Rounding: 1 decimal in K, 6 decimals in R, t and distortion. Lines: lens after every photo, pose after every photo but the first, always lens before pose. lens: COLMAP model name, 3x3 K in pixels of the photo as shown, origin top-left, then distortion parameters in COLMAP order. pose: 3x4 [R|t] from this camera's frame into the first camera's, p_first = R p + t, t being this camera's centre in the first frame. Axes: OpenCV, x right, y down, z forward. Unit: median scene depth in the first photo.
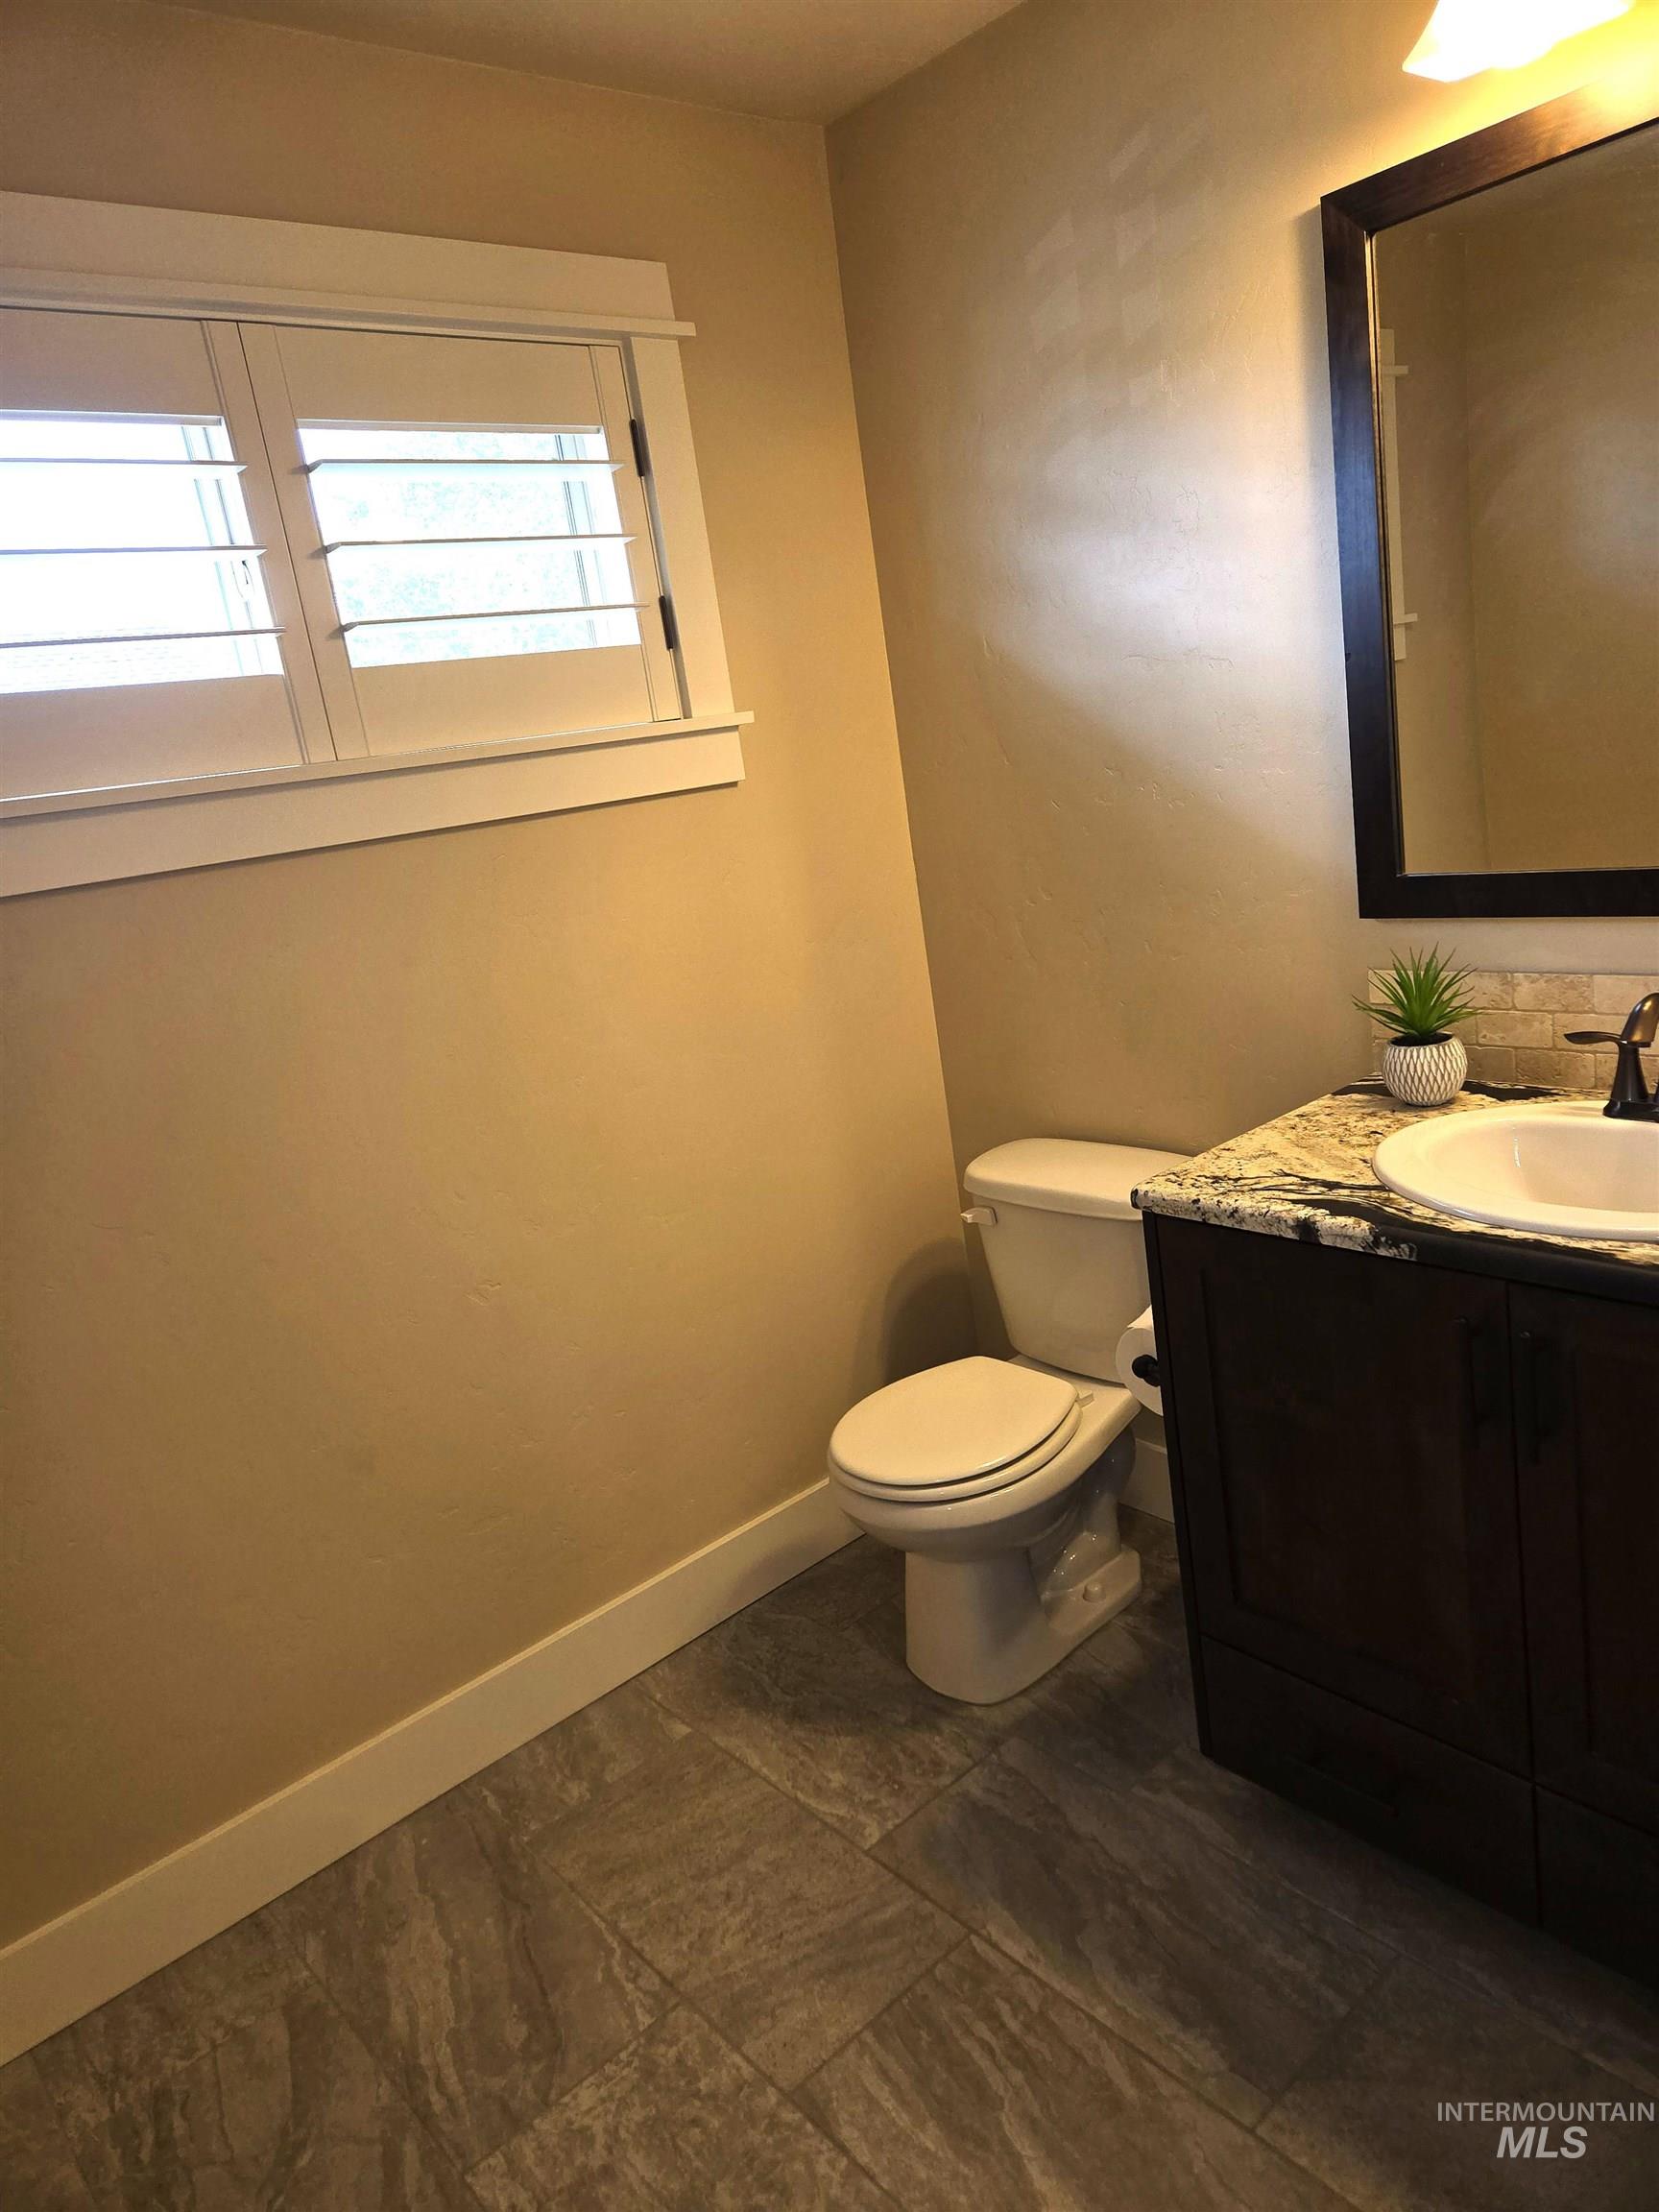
lens RADIAL K [[1494.5, 0, 832.2], [0, 1494.5, 1107.4], [0, 0, 1]] dist [0.046869, -0.013863]
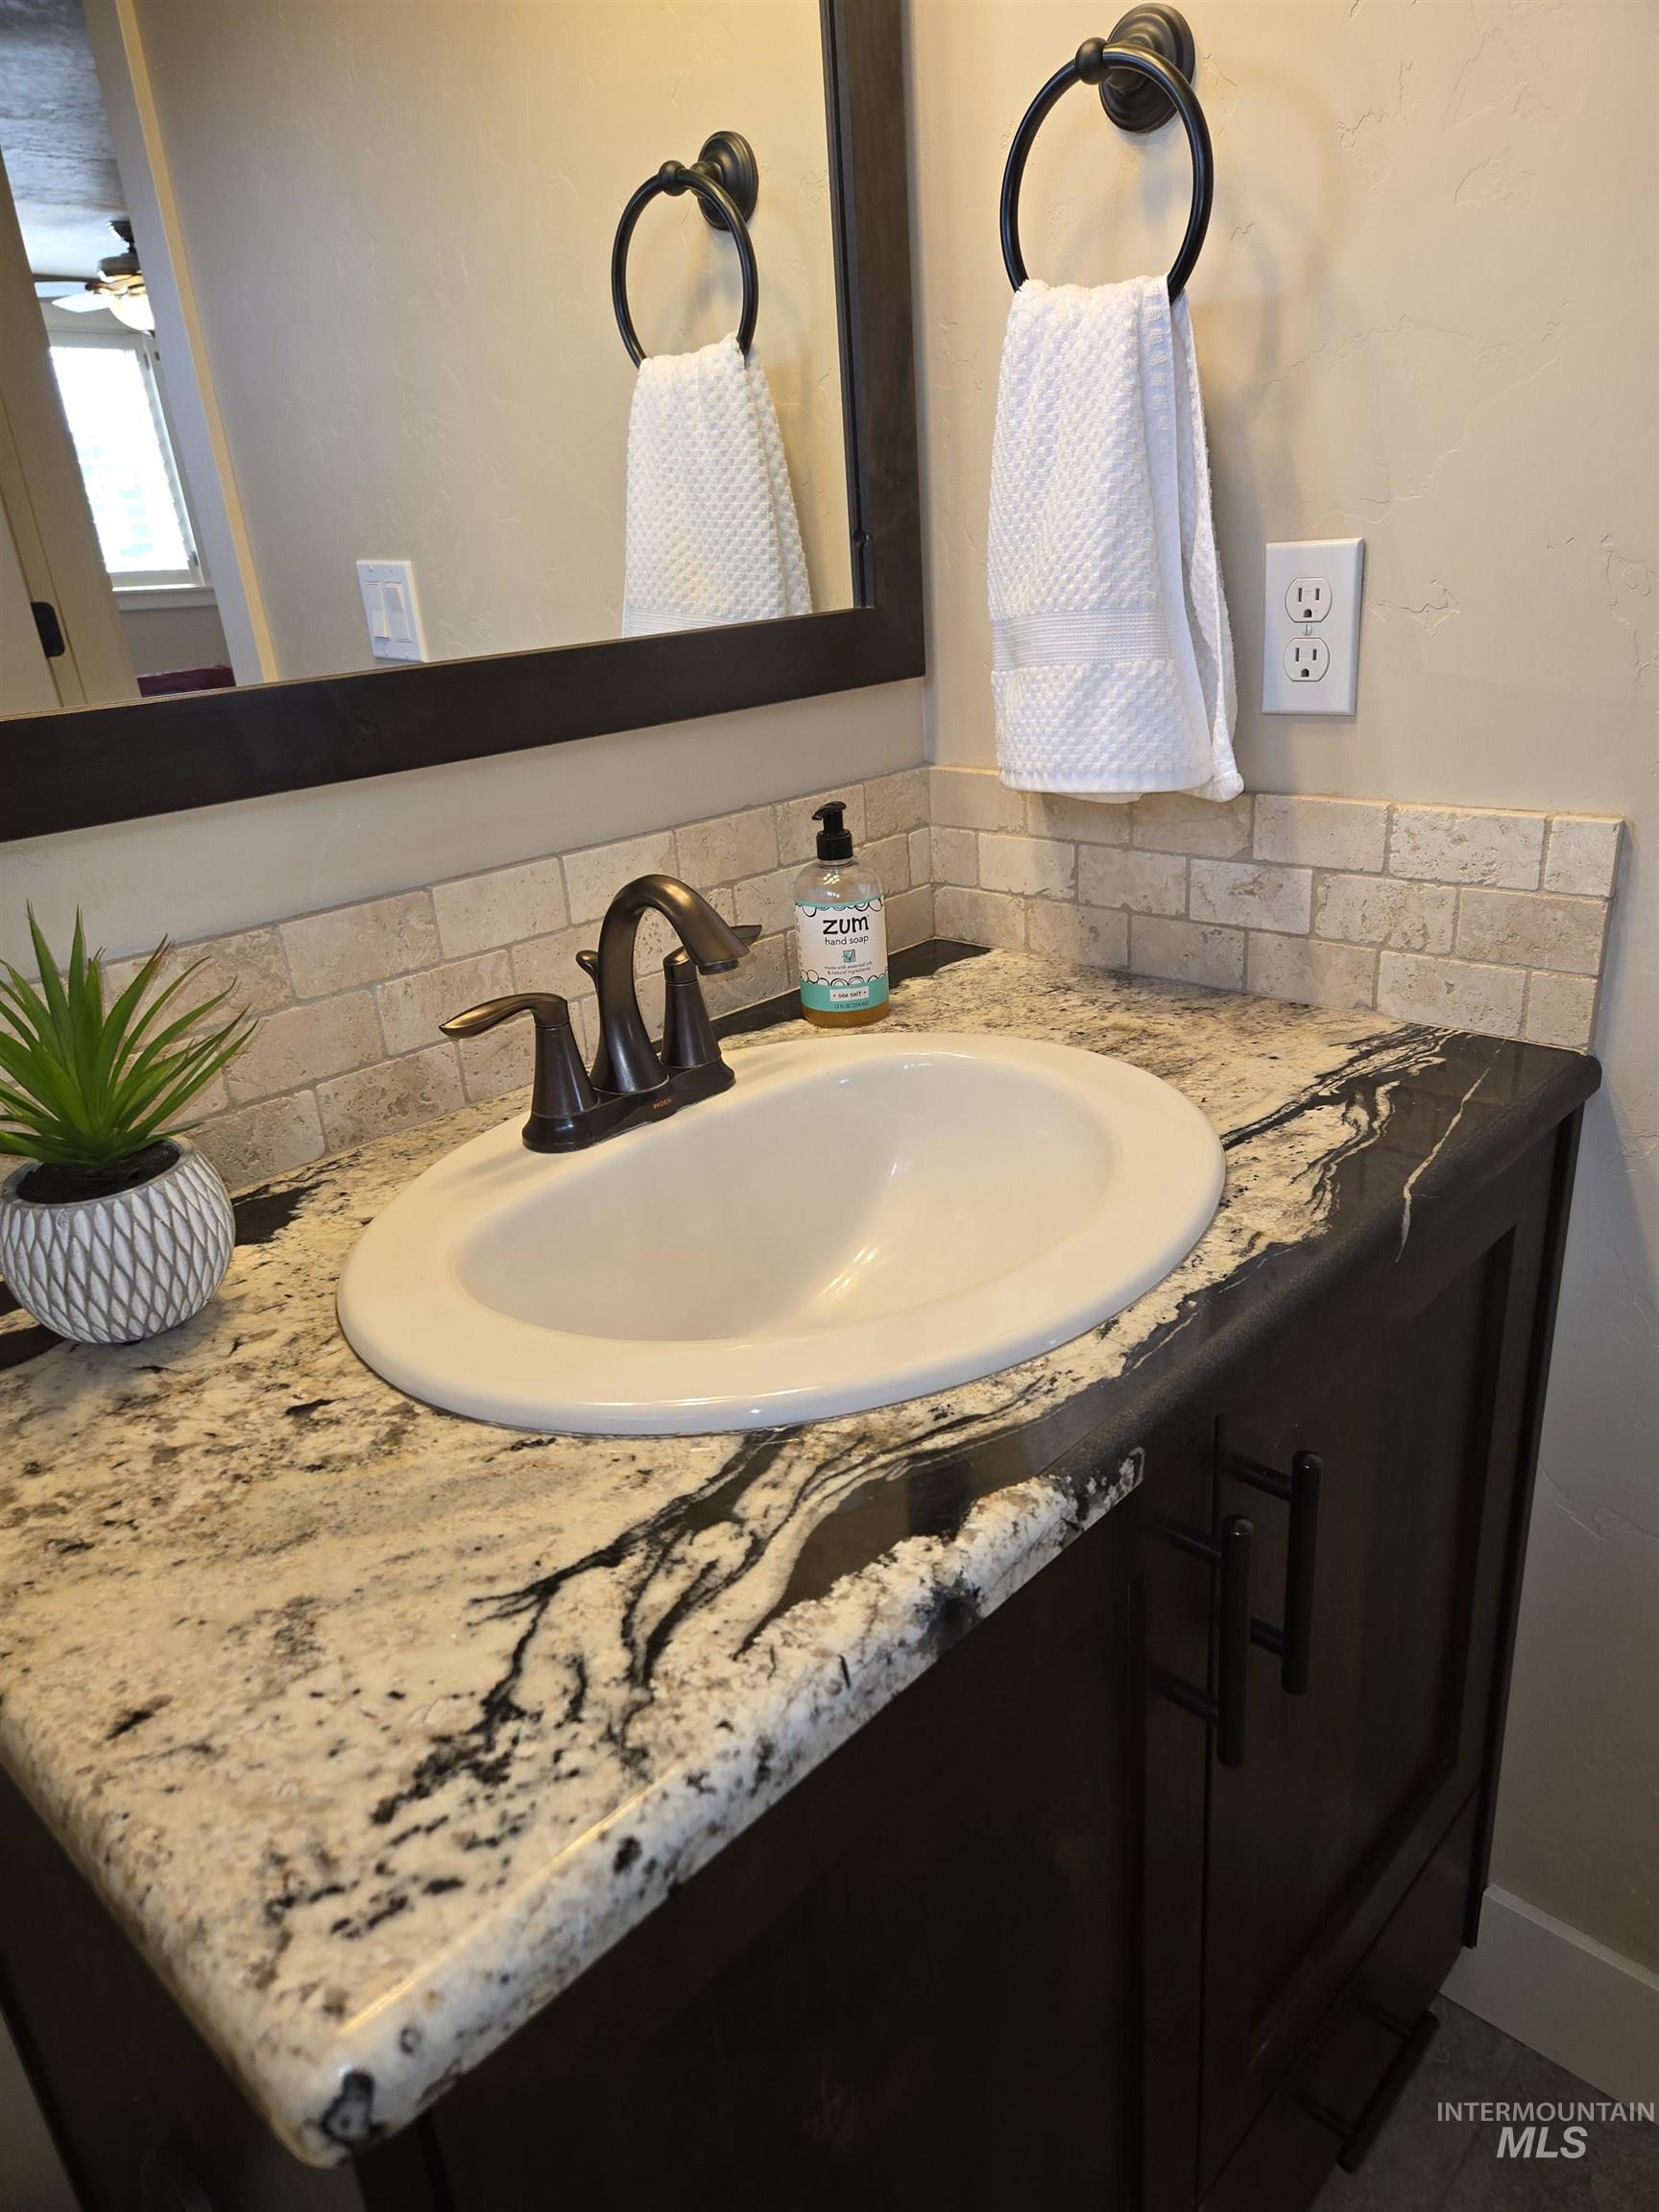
lens RADIAL K [[1494.5, 0, 832.6], [0, 1494.5, 1102.8], [0, 0, 1]] dist [0.046869, -0.013863]
pose [[-0.119159, -0.214163, 0.969503, 0.021593], [0.307359, 0.920538, 0.241123, -0.104136], [-0.944104, 0.326718, -0.043865, 0.946372]]
